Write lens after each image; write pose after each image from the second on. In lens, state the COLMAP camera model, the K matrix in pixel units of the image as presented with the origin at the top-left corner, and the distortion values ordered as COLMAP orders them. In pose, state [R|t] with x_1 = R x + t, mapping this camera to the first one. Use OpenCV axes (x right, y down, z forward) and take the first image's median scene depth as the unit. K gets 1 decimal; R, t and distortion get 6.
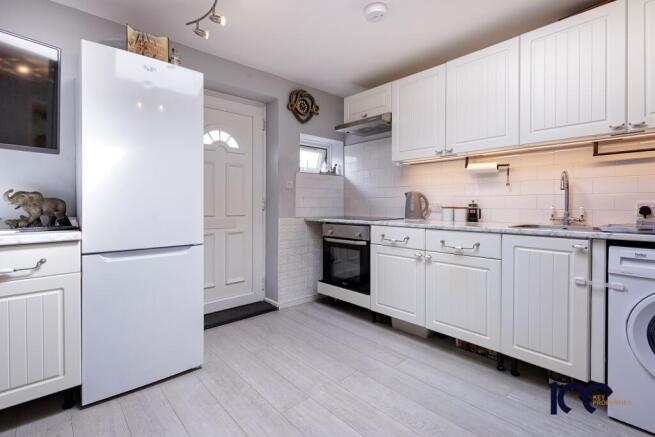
lens RADIAL K [[303.8, 0, 325.0], [0, 303.8, 200.8], [0, 0, 1]] dist [0.002445, 0.000425]
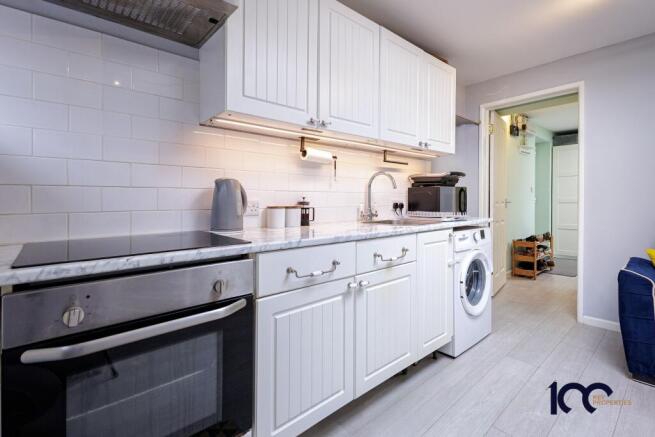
lens RADIAL K [[303.8, 0, 325.2], [0, 303.8, 202.9], [0, 0, 1]] dist [0.002445, 0.000425]
pose [[0.026838, -0.004313, 0.999630, -0.236327], [-0.004131, 0.999982, 0.004425, 0.008701], [-0.999631, -0.004248, 0.026820, 0.830919]]
